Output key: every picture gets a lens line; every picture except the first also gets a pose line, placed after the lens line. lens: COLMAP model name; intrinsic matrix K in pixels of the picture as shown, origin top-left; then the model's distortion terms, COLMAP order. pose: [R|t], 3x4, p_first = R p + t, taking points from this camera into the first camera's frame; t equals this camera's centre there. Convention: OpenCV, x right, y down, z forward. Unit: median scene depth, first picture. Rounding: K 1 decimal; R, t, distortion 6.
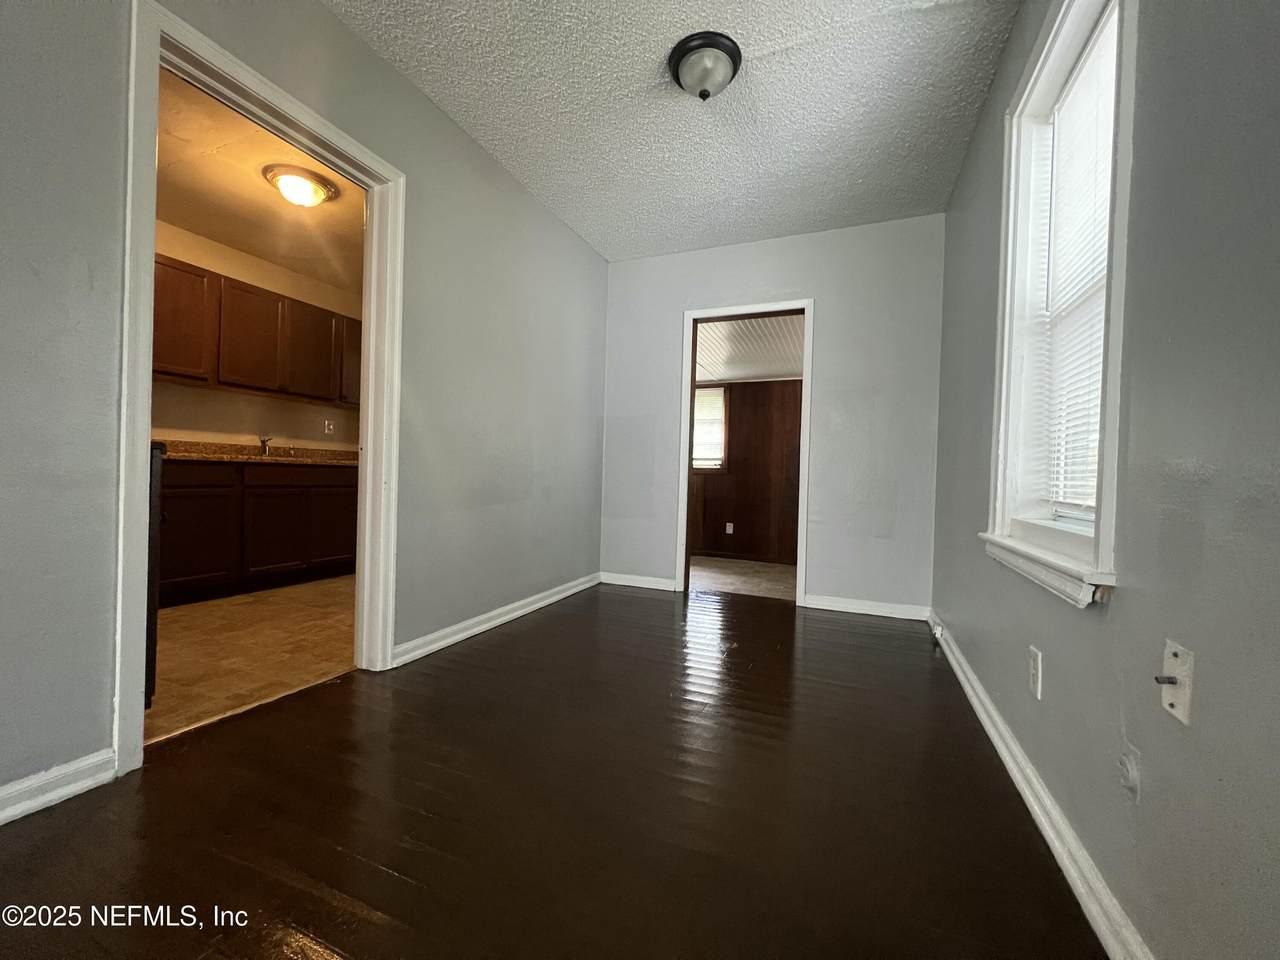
lens RADIAL K [[511.2, 0, 640.0], [0, 511.2, 480.0], [0, 0, 1]] dist [-0.011401, -0.000582]
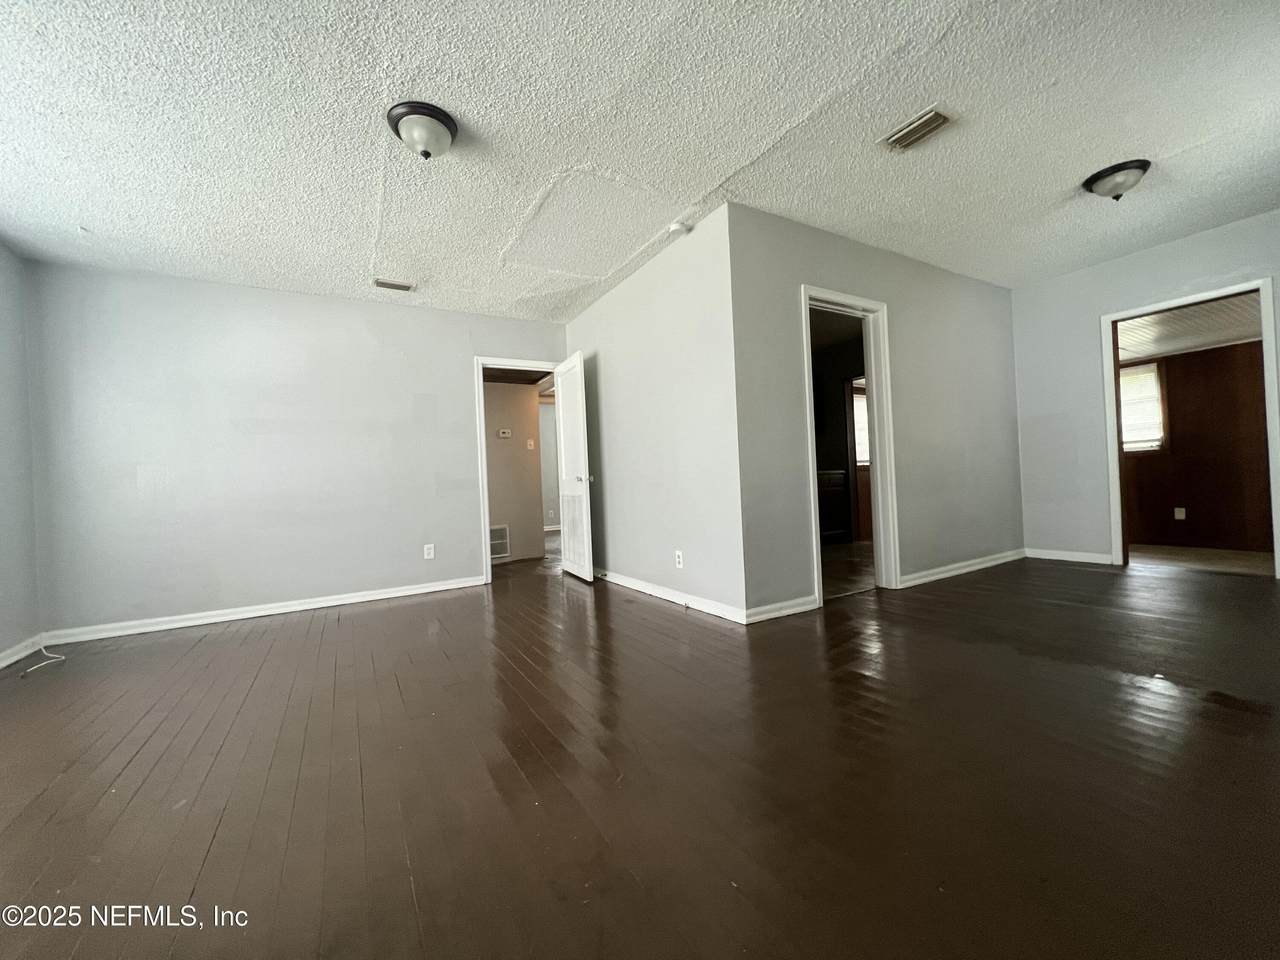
lens RADIAL K [[511.2, 0, 640.0], [0, 511.2, 480.0], [0, 0, 1]] dist [-0.011401, -0.000582]
pose [[0.791091, -0.060598, -0.608690, -0.062205], [0.062875, 0.997866, -0.017625, -0.012602], [0.608459, -0.024328, 0.793212, -0.495122]]
